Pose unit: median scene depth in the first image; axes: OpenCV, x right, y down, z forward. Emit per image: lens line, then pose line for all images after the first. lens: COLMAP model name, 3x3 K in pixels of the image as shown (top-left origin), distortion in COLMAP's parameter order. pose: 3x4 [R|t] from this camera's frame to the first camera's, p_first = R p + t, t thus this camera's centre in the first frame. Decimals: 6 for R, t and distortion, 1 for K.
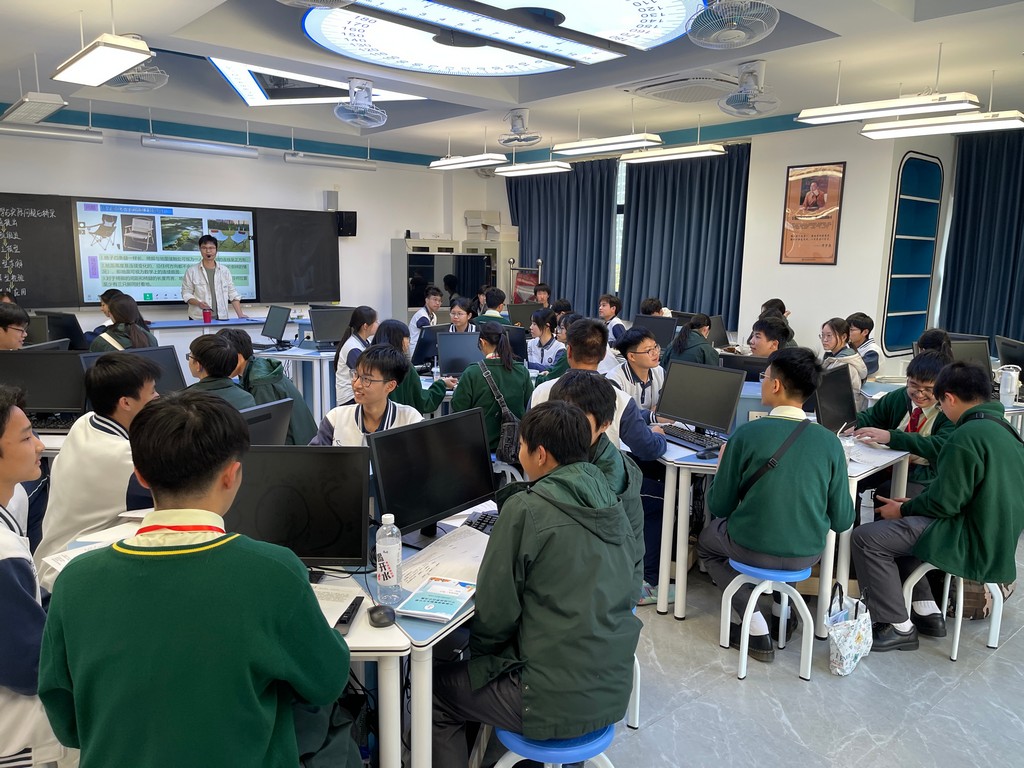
lens RADIAL K [[764.1, 0, 512.0], [0, 764.1, 384.0], [0, 0, 1]] dist [0.066580, -0.001485]
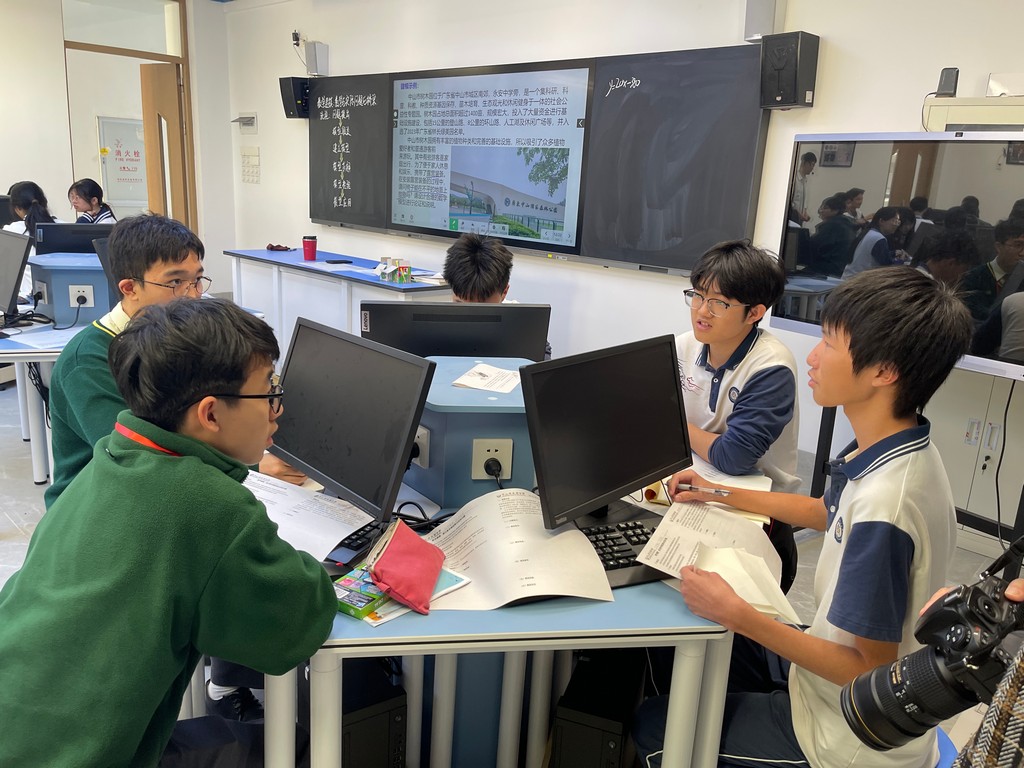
lens RADIAL K [[764.1, 0, 512.0], [0, 764.1, 384.0], [0, 0, 1]] dist [0.066580, -0.001485]
pose [[0.088438, 0.258816, -0.961870, 0.180073], [-0.208332, 0.949102, 0.236225, -0.137020], [0.974052, 0.179497, 0.137857, 0.917037]]
